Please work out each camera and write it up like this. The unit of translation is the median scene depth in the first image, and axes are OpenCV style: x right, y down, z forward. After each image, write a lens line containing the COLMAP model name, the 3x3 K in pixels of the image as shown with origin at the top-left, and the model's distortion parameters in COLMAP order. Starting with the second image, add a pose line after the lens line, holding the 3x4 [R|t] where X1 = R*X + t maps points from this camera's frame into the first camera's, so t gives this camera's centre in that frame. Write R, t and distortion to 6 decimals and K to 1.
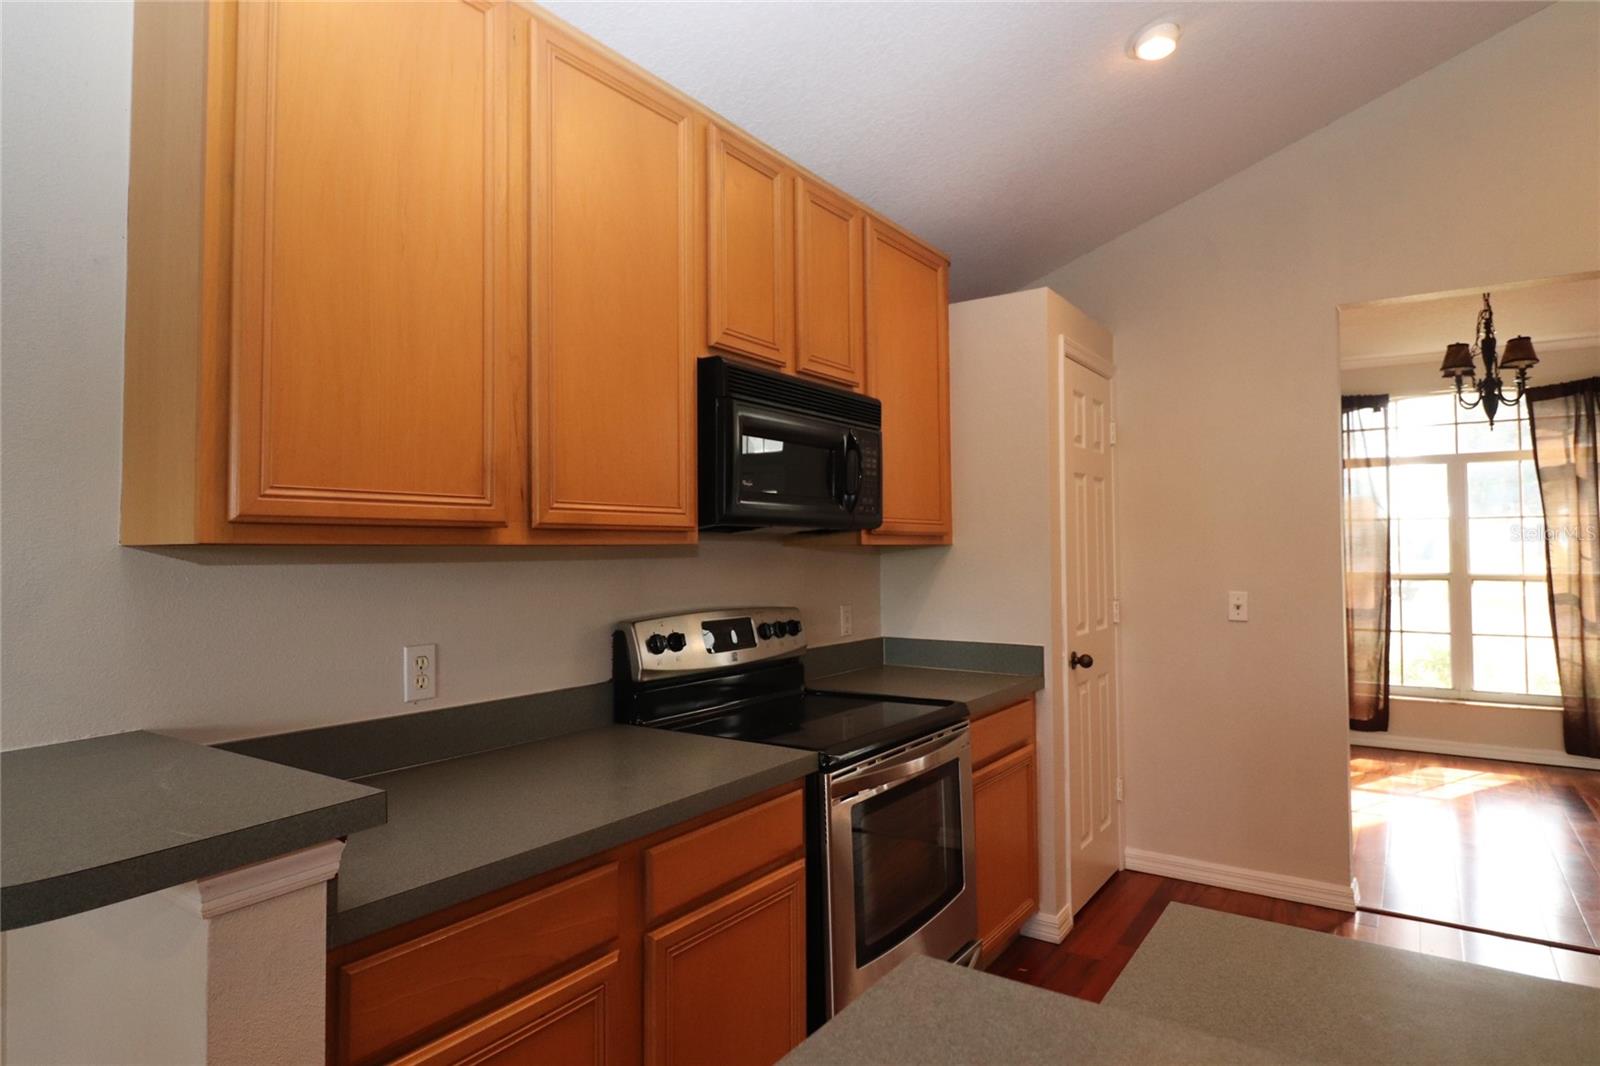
lens RADIAL K [[865.6, 0, 791.0], [0, 865.6, 533.7], [0, 0, 1]] dist [-0.001534, 0.000330]
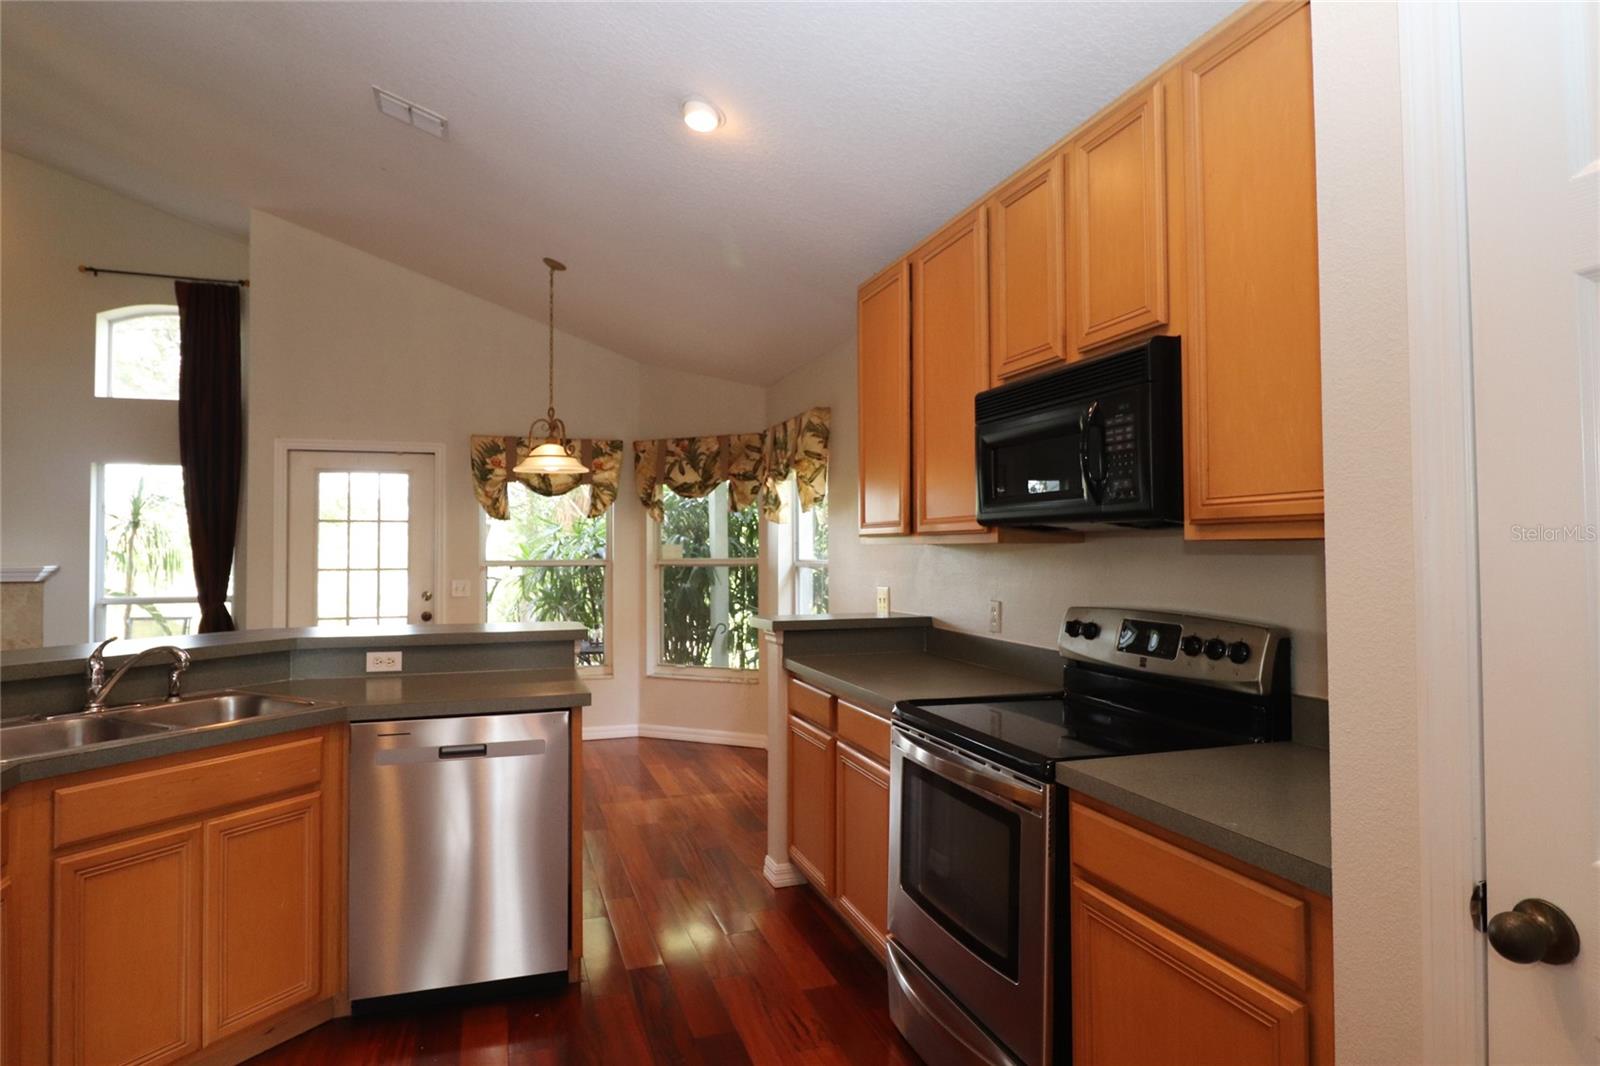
lens RADIAL K [[865.6, 0, 793.1], [0, 865.6, 531.9], [0, 0, 1]] dist [-0.001534, 0.000330]
pose [[-0.574925, -0.004350, -0.818195, 0.882062], [0.025854, 0.999390, -0.023480, 0.015047], [0.817798, -0.034652, -0.574461, 1.199766]]
